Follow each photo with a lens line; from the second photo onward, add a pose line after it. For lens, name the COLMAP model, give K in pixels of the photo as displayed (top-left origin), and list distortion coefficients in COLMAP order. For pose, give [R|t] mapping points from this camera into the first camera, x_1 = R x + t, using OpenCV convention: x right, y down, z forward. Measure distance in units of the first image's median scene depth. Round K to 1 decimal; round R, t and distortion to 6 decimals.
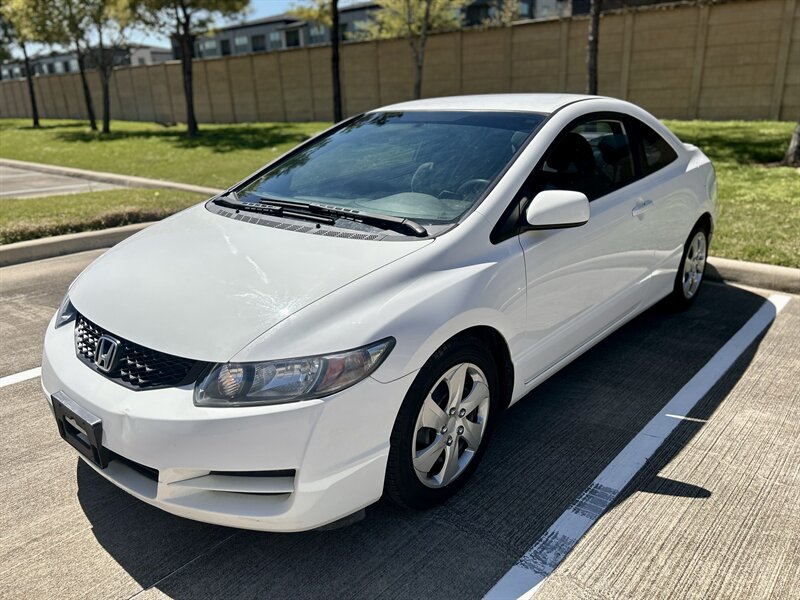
lens RADIAL K [[602.8, 0, 398.7], [0, 602.8, 297.4], [0, 0, 1]] dist [0.049364, -0.055599]
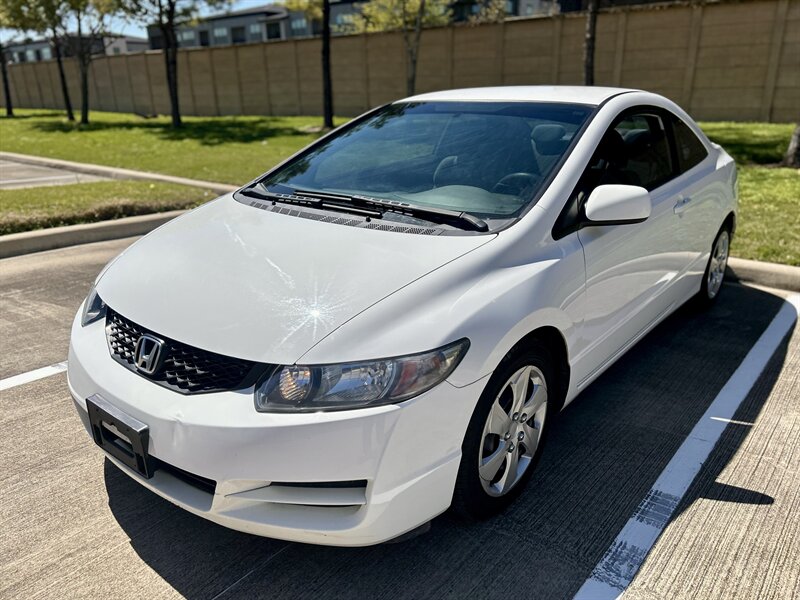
lens RADIAL K [[602.8, 0, 401.6], [0, 602.8, 304.9], [0, 0, 1]] dist [0.049364, -0.055599]
pose [[0.999211, 0.006293, 0.039226, -0.071706], [-0.006912, 0.999854, 0.015658, -0.000010], [-0.039121, -0.015917, 0.999108, 0.033849]]
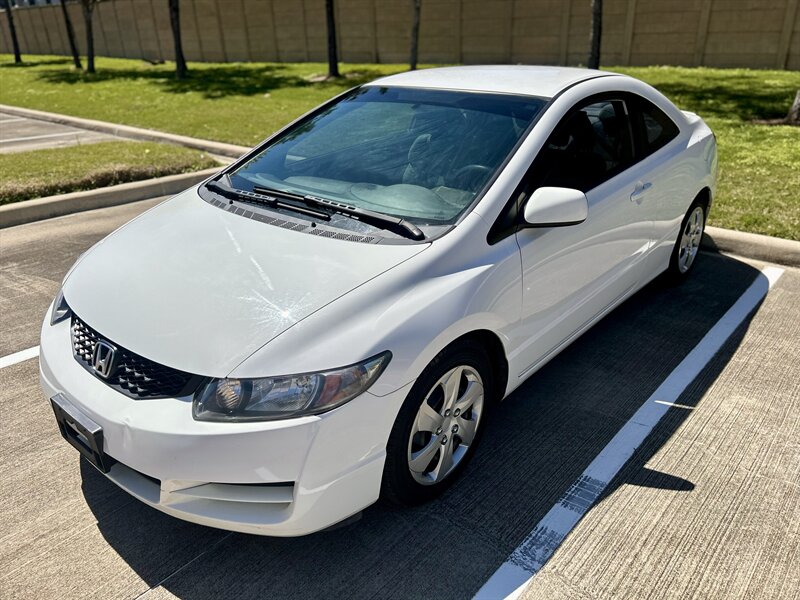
lens RADIAL K [[602.8, 0, 404.3], [0, 602.8, 299.2], [0, 0, 1]] dist [0.049364, -0.055599]
pose [[0.999892, 0.001827, 0.014583, 0.000412], [-0.003258, 0.995108, 0.098737, -0.057849], [-0.014332, -0.098774, 0.995007, 0.001694]]
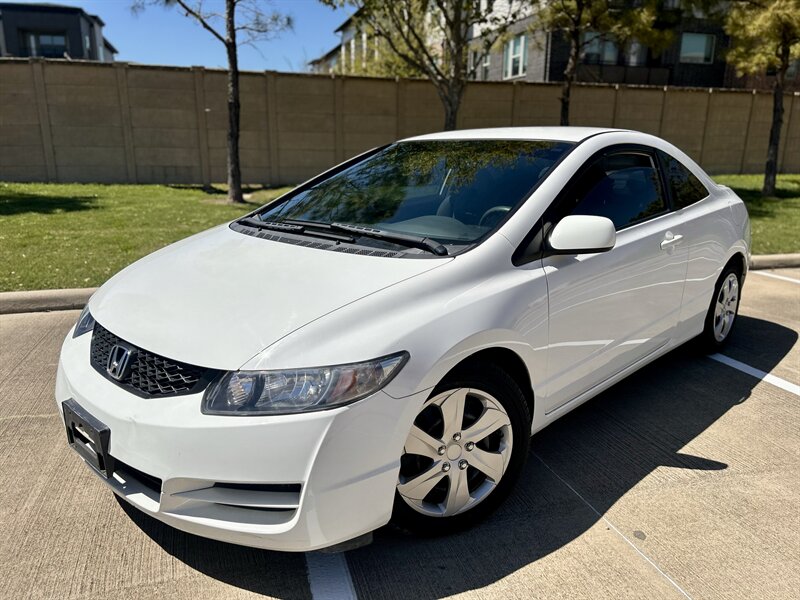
lens RADIAL K [[602.8, 0, 402.2], [0, 602.8, 304.4], [0, 0, 1]] dist [0.049364, -0.055599]
pose [[0.998687, 0.032711, -0.039431, 0.008759], [-0.035137, 0.997427, -0.062481, 0.024548], [0.037285, 0.063784, 0.997267, 0.012275]]
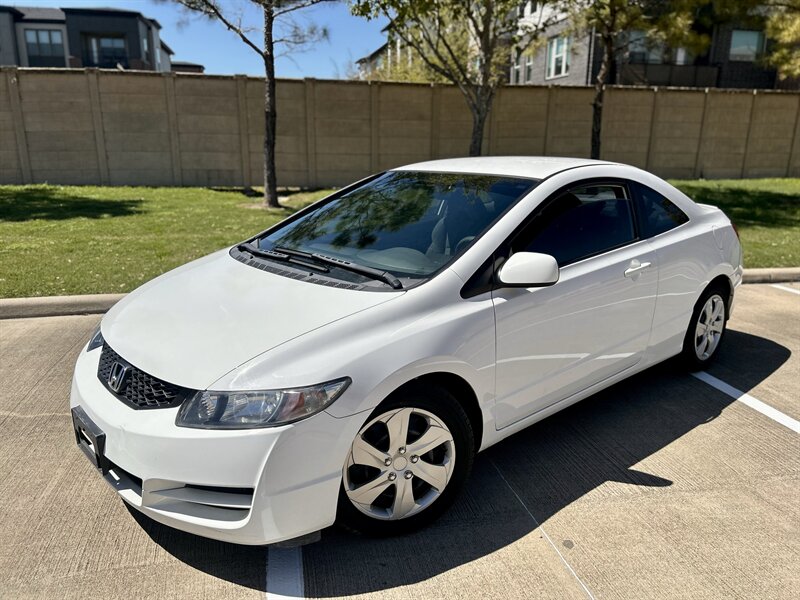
lens RADIAL K [[602.8, 0, 403.2], [0, 602.8, 296.5], [0, 0, 1]] dist [0.049364, -0.055599]
pose [[0.992539, 0.050182, -0.111121, 0.100916], [-0.057647, 0.996218, -0.065018, -0.008539], [0.107438, 0.070939, 0.991678, -0.060111]]
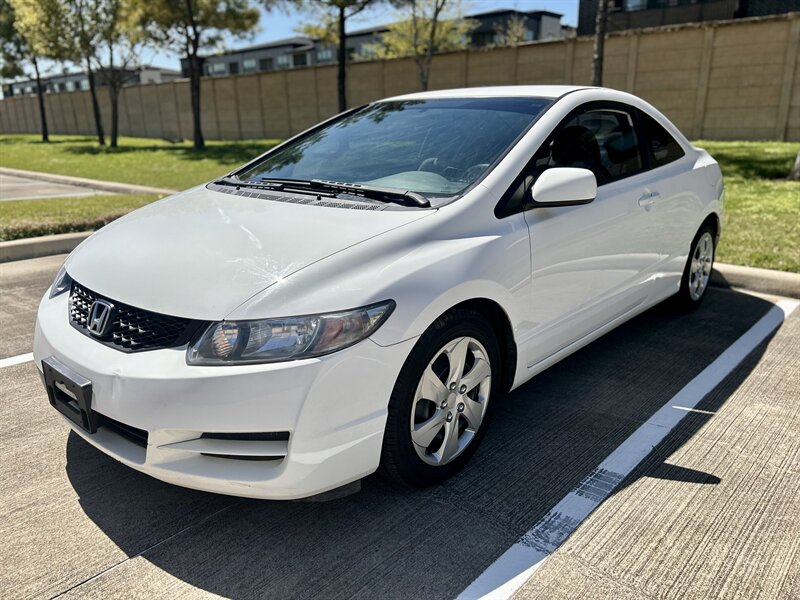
lens RADIAL K [[602.8, 0, 394.3], [0, 602.8, 301.3], [0, 0, 1]] dist [0.049364, -0.055599]
pose [[0.999777, 0.018633, -0.009896, 0.001031], [-0.018935, 0.999327, -0.031413, 0.047530], [0.009304, 0.031593, 0.999458, 0.014866]]
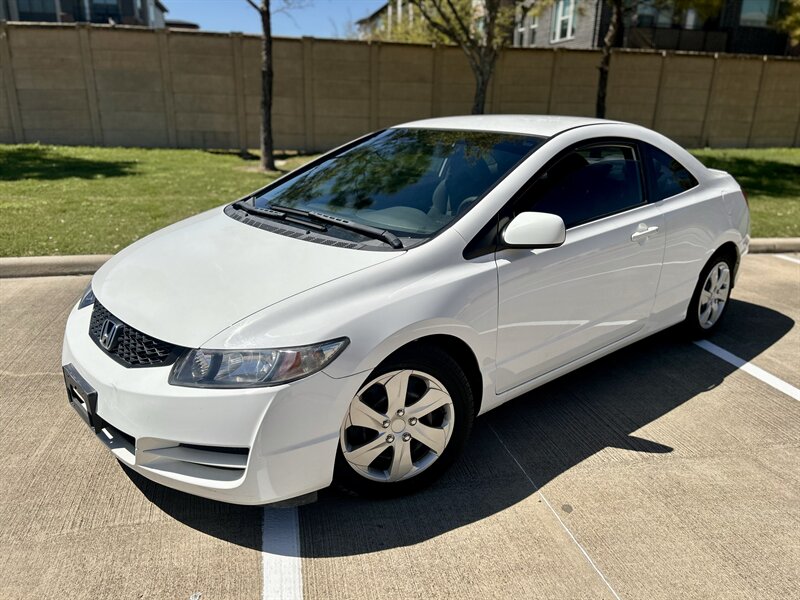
lens RADIAL K [[602.8, 0, 400.2], [0, 602.8, 303.5], [0, 0, 1]] dist [0.049364, -0.055599]
pose [[0.991706, 0.069973, -0.107811, 0.096237], [-0.070663, 0.997497, -0.002588, 0.000141], [0.107360, 0.010185, 0.994168, -0.039293]]
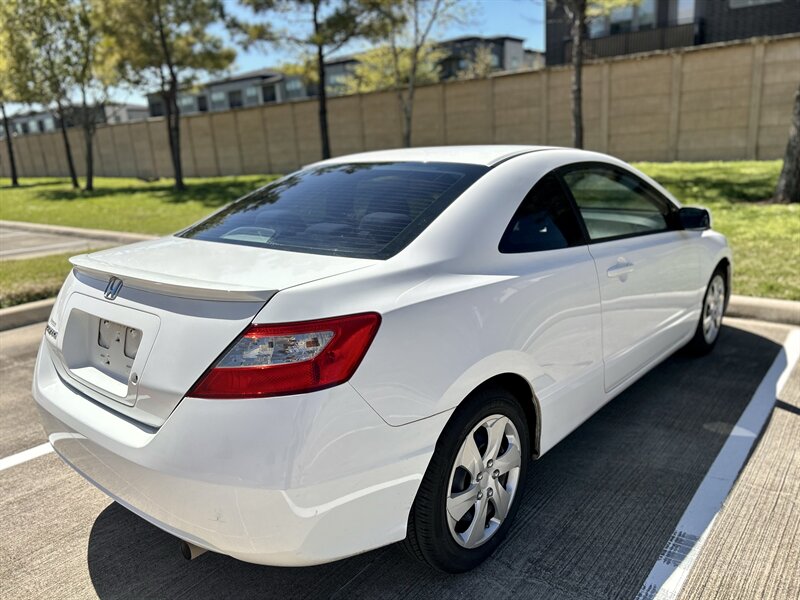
lens RADIAL K [[602.8, 0, 402.3], [0, 602.8, 303.1], [0, 0, 1]] dist [0.049364, -0.055599]
pose [[0.998593, -0.035533, 0.039351, -0.089659], [0.038049, 0.997150, -0.065141, -0.008563], [-0.036924, 0.066547, 0.997100, 0.006956]]
